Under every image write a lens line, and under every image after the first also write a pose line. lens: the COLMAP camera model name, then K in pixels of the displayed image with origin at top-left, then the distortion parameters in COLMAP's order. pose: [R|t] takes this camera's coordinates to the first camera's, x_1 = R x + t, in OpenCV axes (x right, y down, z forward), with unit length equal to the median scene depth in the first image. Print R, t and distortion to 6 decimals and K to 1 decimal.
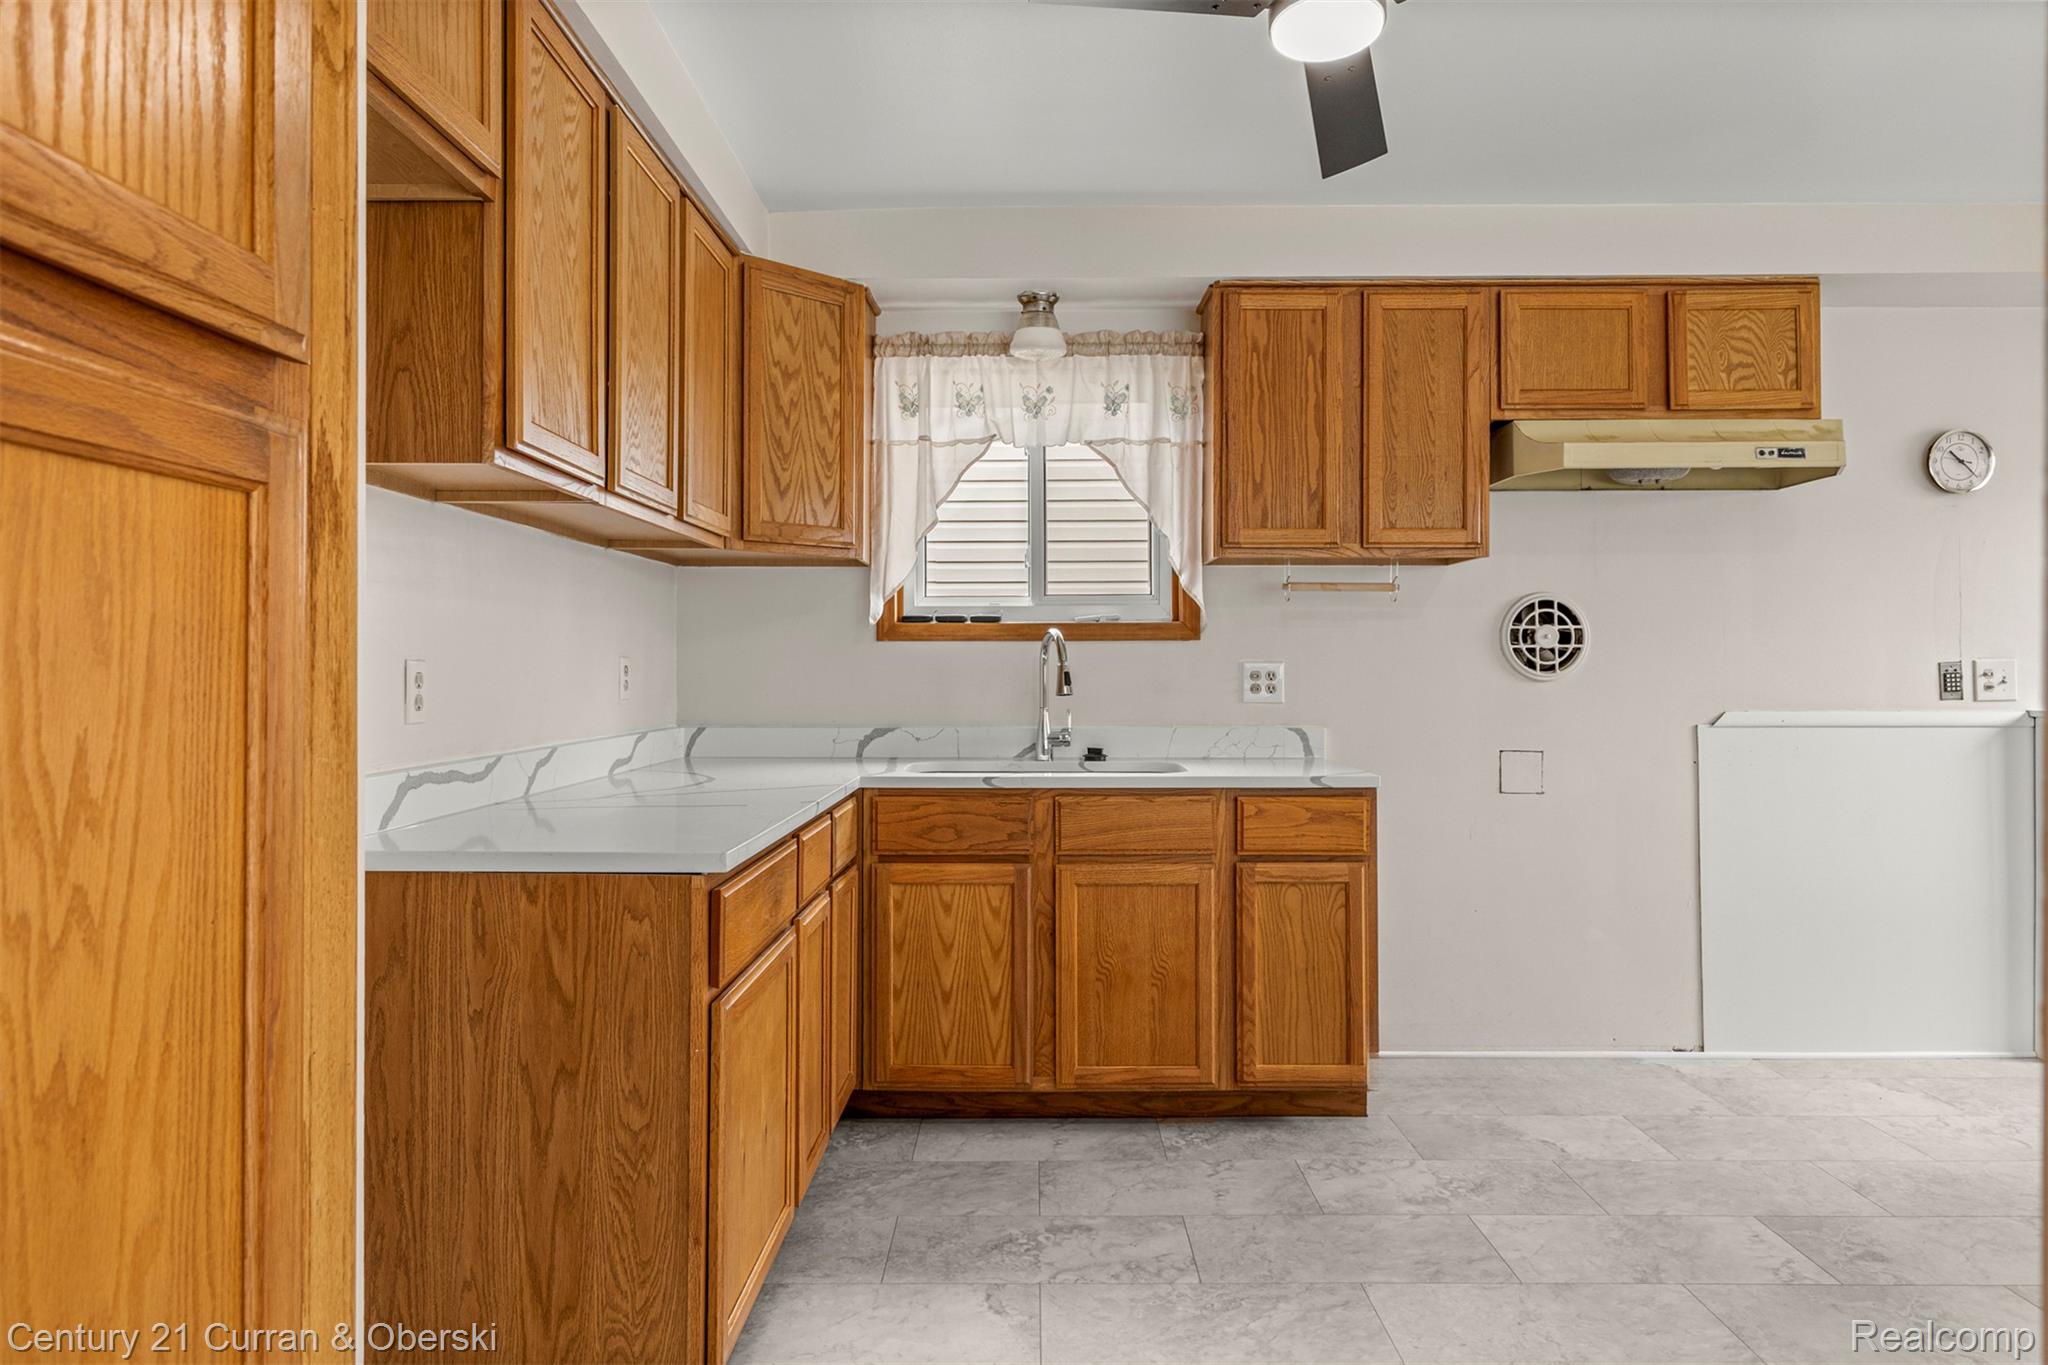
lens RADIAL K [[1289.1, 0, 1026.0], [0, 1289.1, 667.5], [0, 0, 1]] dist [0.001370, -0.000651]
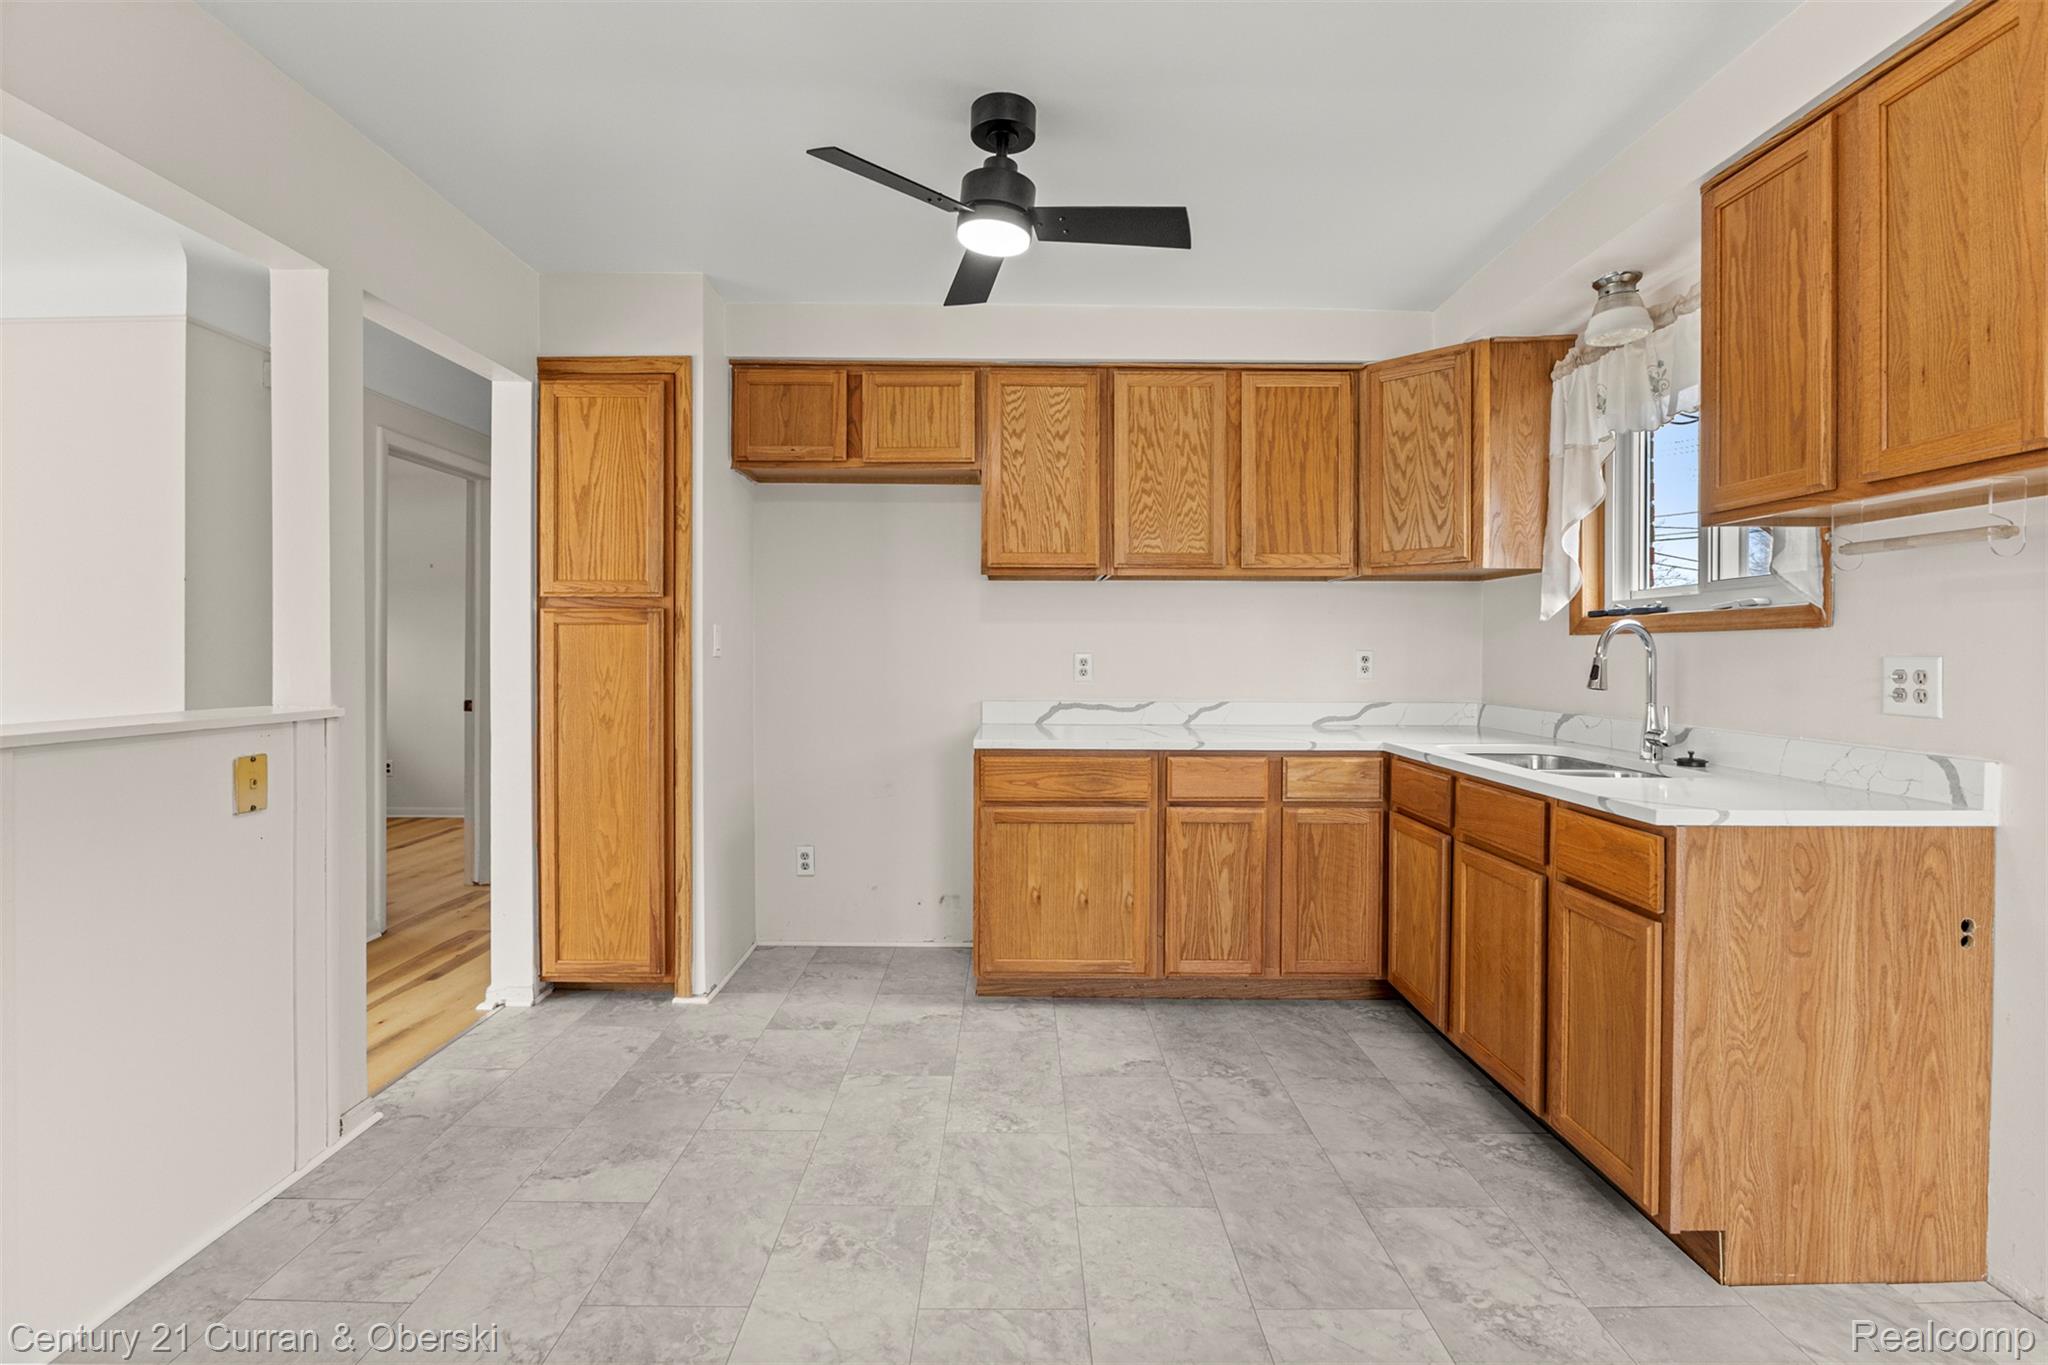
lens RADIAL K [[933.8, 0, 1023.6], [0, 933.8, 663.3], [0, 0, 1]] dist [0.000841, -0.000024]
pose [[0.002576, 0.014317, -0.999894, 0.801445], [-0.003027, 0.999893, 0.014309, -0.007680], [0.999992, 0.002990, 0.002619, 0.619001]]
